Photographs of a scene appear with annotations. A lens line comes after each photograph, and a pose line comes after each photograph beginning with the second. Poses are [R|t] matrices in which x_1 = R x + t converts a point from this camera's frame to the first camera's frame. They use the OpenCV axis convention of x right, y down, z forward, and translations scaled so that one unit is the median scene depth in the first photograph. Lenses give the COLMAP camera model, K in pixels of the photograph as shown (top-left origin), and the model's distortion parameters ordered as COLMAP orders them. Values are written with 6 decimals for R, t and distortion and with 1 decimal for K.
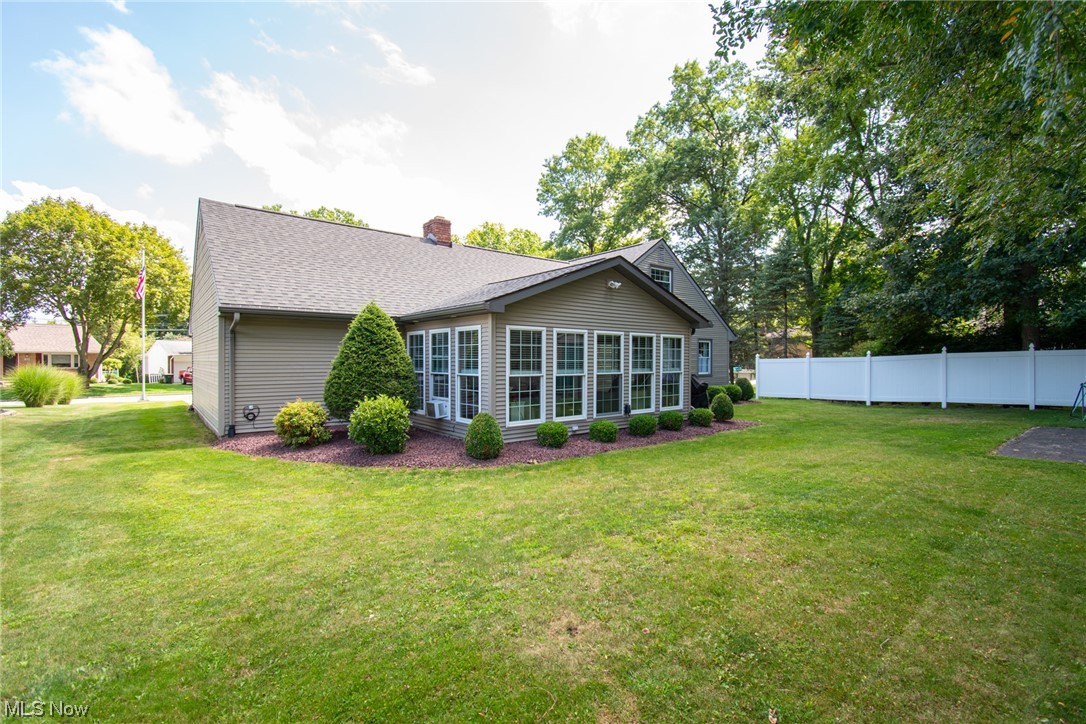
lens RADIAL K [[470.3, 0, 539.5], [0, 470.3, 363.4], [0, 0, 1]] dist [0.001551, 0.000003]
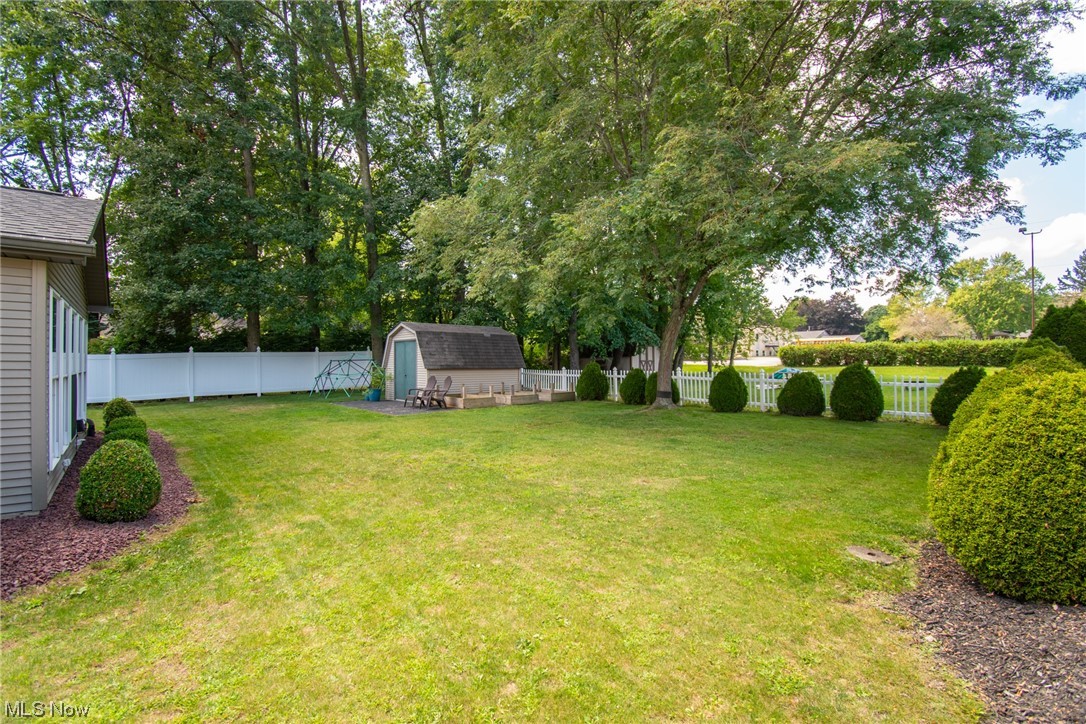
lens RADIAL K [[470.3, 0, 539.8], [0, 470.3, 361.7], [0, 0, 1]] dist [0.001551, 0.000003]
pose [[0.013470, 0.003670, 0.999903, -0.719813], [-0.000142, 0.999993, -0.003668, 0.013623], [-0.999909, -0.000093, 0.013471, 0.514580]]
